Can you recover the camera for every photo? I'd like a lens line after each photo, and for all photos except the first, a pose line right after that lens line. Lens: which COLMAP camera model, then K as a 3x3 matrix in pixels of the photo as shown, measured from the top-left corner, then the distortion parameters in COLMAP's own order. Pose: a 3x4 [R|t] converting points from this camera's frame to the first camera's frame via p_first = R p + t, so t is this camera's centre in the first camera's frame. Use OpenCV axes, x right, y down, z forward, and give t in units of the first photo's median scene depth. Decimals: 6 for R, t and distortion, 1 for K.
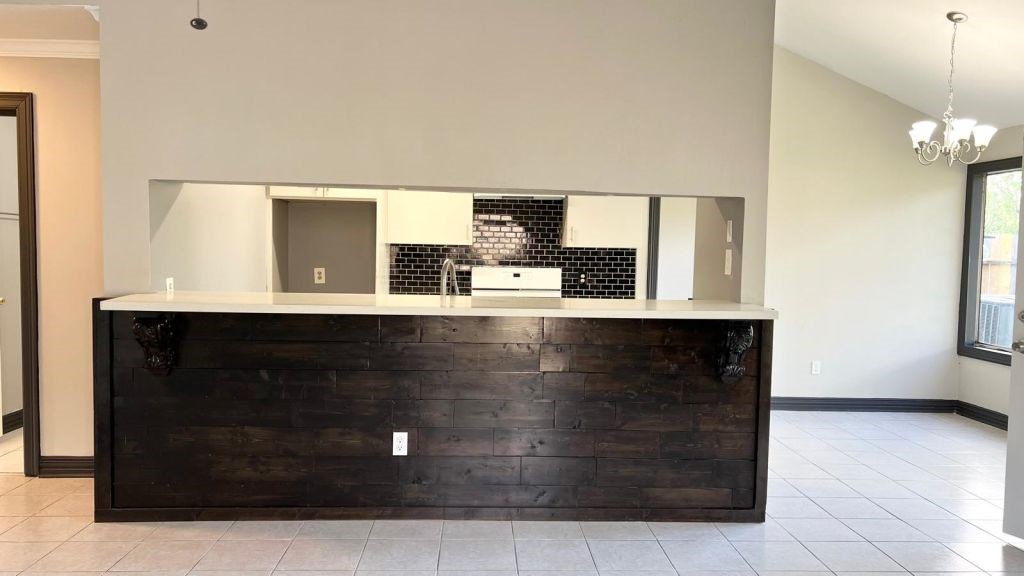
lens RADIAL K [[770.5, 0, 512.0], [0, 770.5, 288.0], [0, 0, 1]] dist [0.104212, -0.148637]
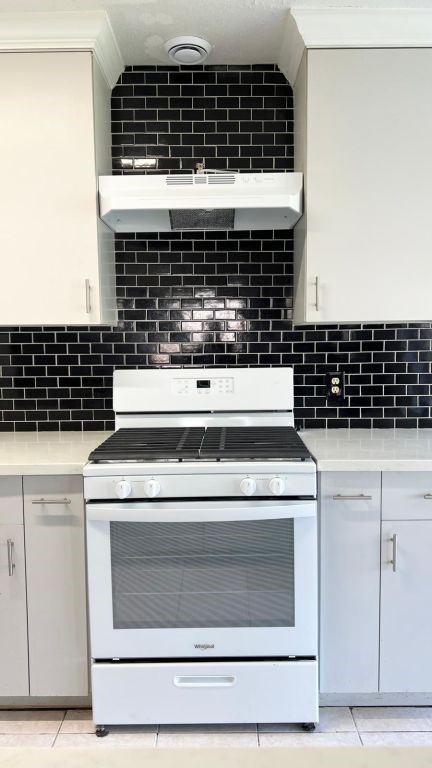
lens RADIAL K [[577.9, 0, 216.0], [0, 577.9, 384.0], [0, 0, 1]] dist [0.104212, -0.148637]
pose [[0.998713, -0.026511, -0.043231, 0.029610], [0.027435, 0.999405, 0.020926, -0.023689], [0.042650, -0.022085, 0.998846, 0.615820]]
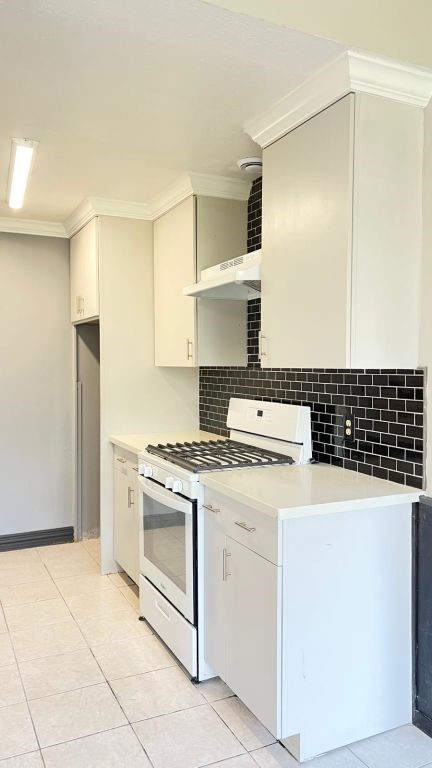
lens RADIAL K [[577.9, 0, 216.0], [0, 577.9, 384.0], [0, 0, 1]] dist [0.104212, -0.148637]
pose [[0.393340, 0.013979, -0.919287, 0.419093], [-0.046262, 0.998919, -0.004604, -0.036036], [0.918228, 0.044338, 0.393562, 0.762887]]
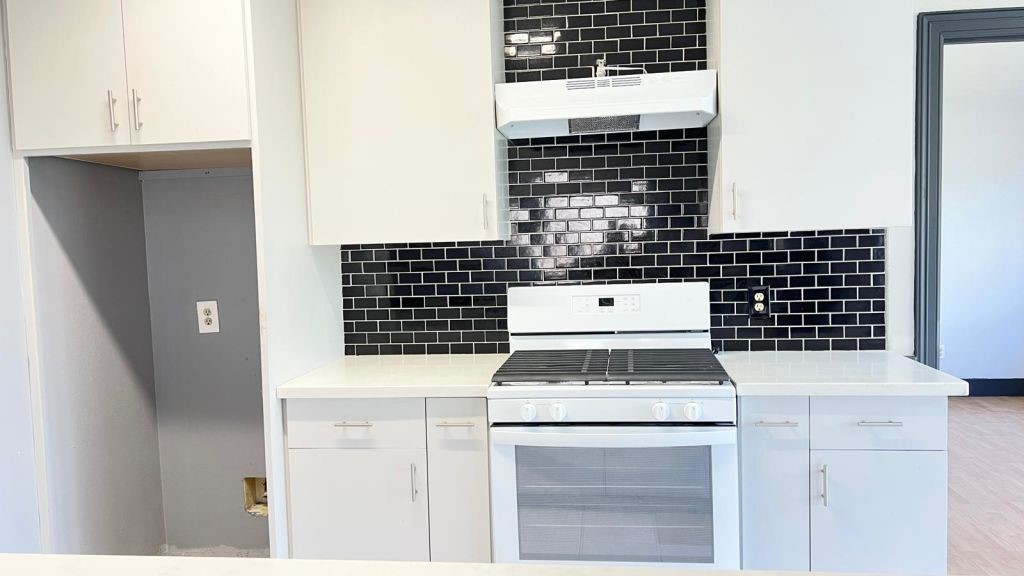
lens RADIAL K [[770.5, 0, 512.0], [0, 770.5, 288.0], [0, 0, 1]] dist [0.104212, -0.148637]
pose [[0.985674, -0.040108, -0.163824, 0.025065], [0.040810, 0.999166, 0.000922, -0.026728], [0.163650, -0.007594, 0.986489, 0.536444]]
